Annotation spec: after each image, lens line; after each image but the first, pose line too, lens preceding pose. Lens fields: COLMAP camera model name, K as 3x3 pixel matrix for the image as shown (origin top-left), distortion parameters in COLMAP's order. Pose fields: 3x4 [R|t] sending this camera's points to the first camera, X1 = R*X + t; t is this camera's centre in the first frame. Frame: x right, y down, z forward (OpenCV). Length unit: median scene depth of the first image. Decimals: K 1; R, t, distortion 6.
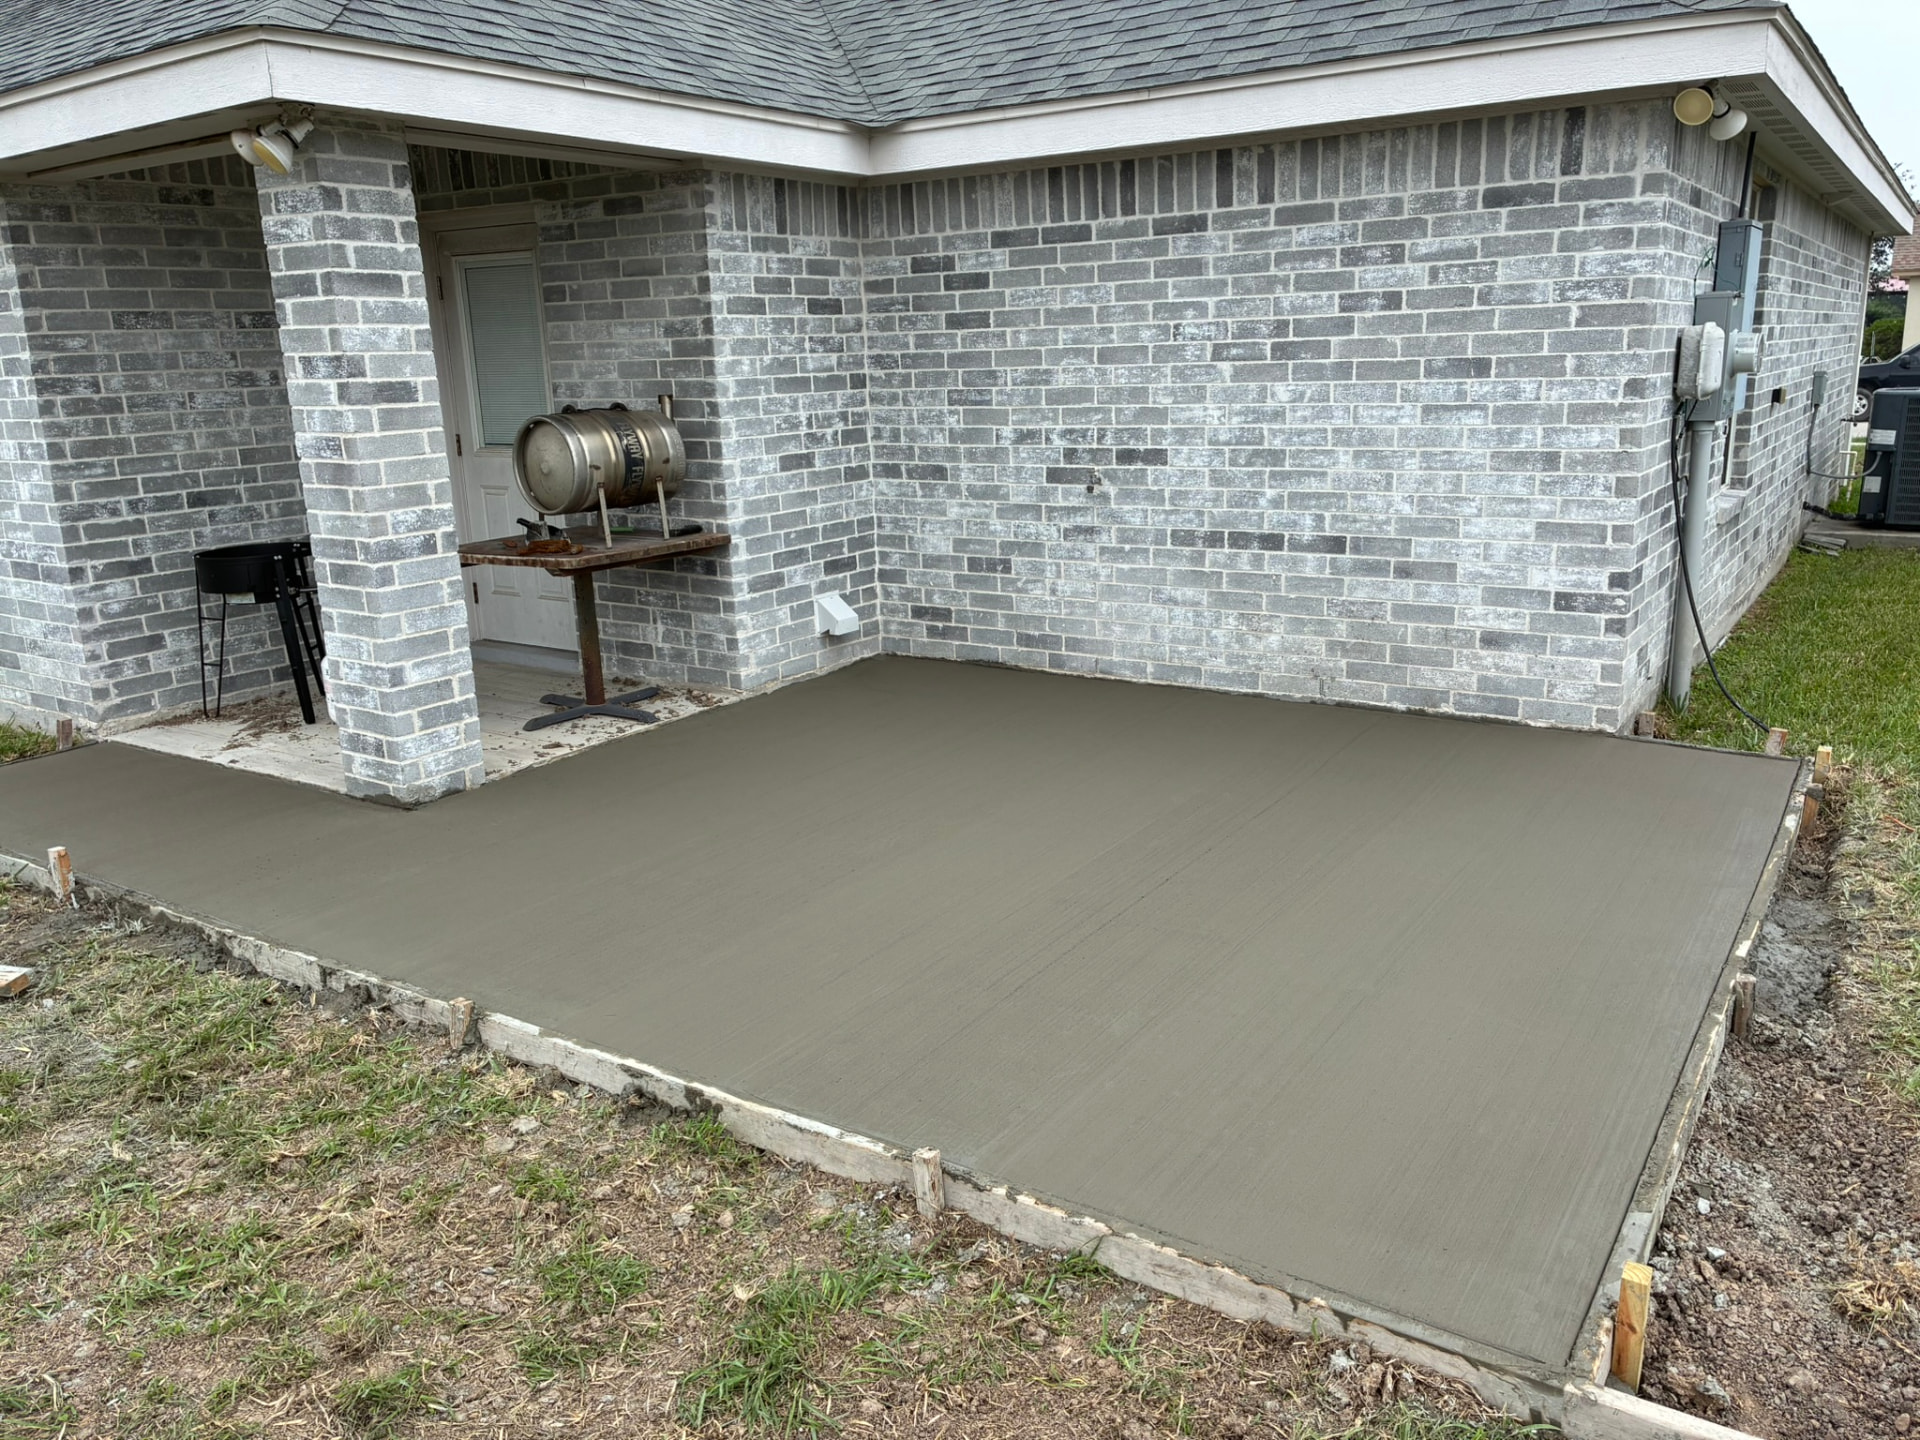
lens RADIAL K [[1415.2, 0, 960.0], [0, 1415.2, 720.0], [0, 0, 1]] dist [0.005405, 0.005961]
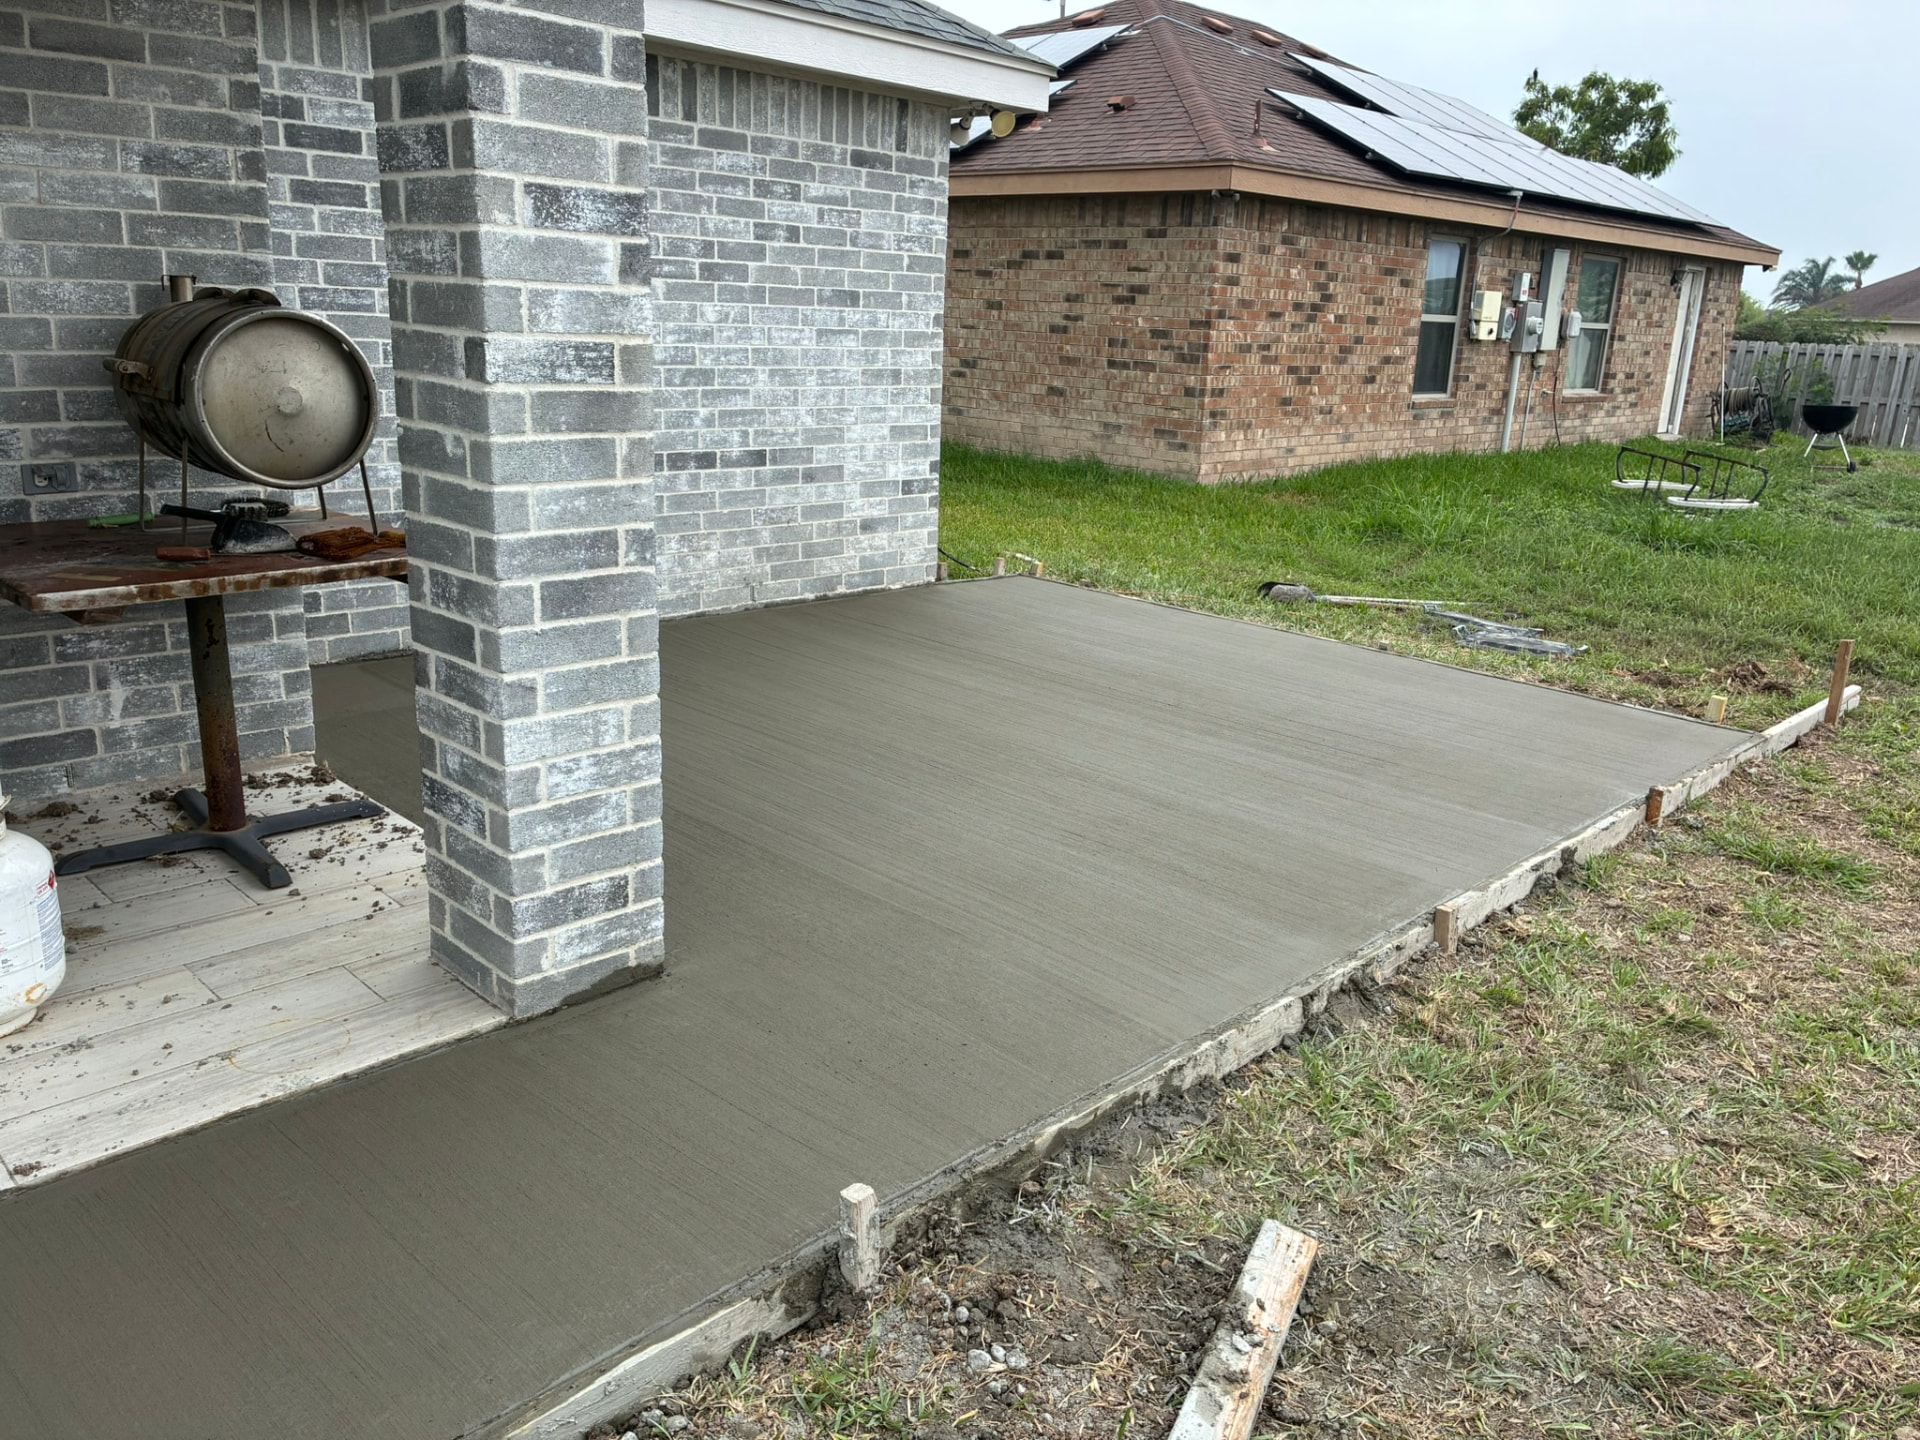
lens RADIAL K [[1483.7, 0, 960.0], [0, 1483.7, 720.0], [0, 0, 1]] dist [-0.035552, 0.053584]
pose [[0.184276, -0.227310, 0.956228, -0.854085], [0.191408, 0.962562, 0.191930, -0.123286], [-0.964057, 0.147662, 0.220886, 0.658638]]
